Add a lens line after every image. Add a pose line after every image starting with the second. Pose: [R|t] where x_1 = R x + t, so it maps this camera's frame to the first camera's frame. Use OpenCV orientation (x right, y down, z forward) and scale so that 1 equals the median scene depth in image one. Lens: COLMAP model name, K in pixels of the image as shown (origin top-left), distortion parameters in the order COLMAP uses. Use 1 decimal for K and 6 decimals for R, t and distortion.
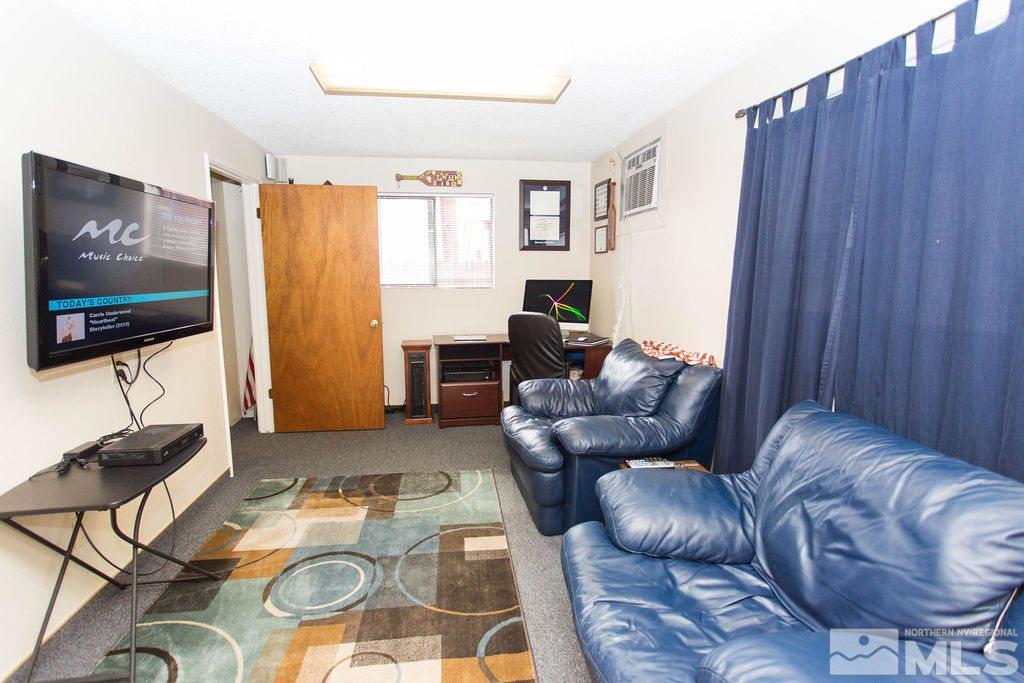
lens RADIAL K [[499.1, 0, 510.6], [0, 499.1, 345.8], [0, 0, 1]] dist [0.002214, 0.002502]
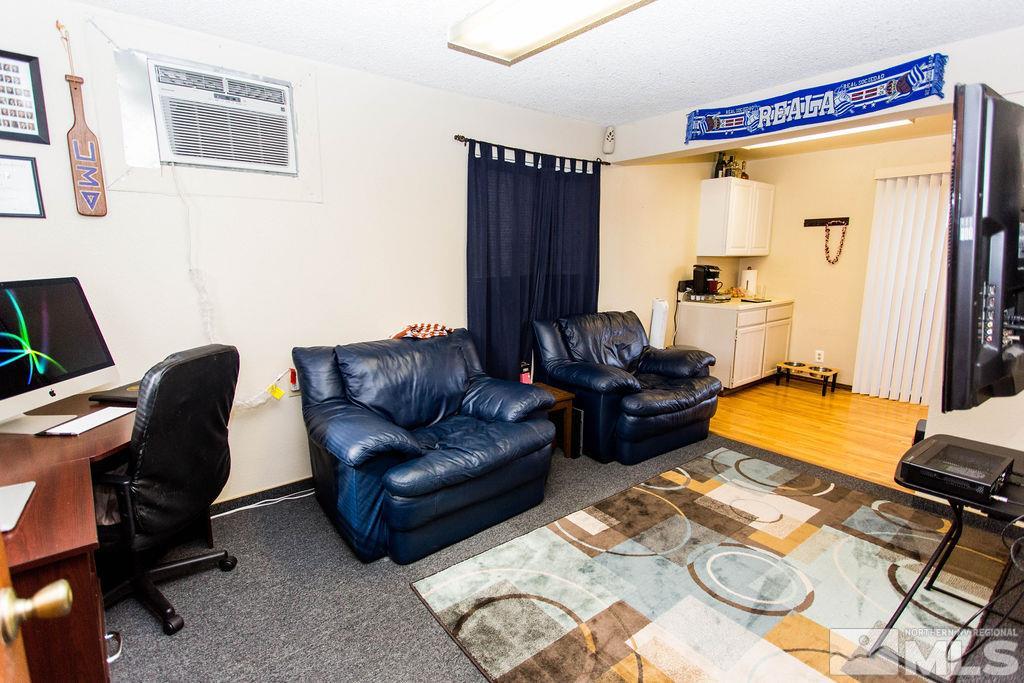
lens RADIAL K [[499.1, 0, 513.0], [0, 499.1, 336.9], [0, 0, 1]] dist [0.002214, 0.002502]
pose [[-0.507758, -0.153740, 0.847671, -0.933563], [0.125018, 0.960383, 0.249069, -0.293542], [-0.852380, 0.232441, -0.468422, 1.811358]]
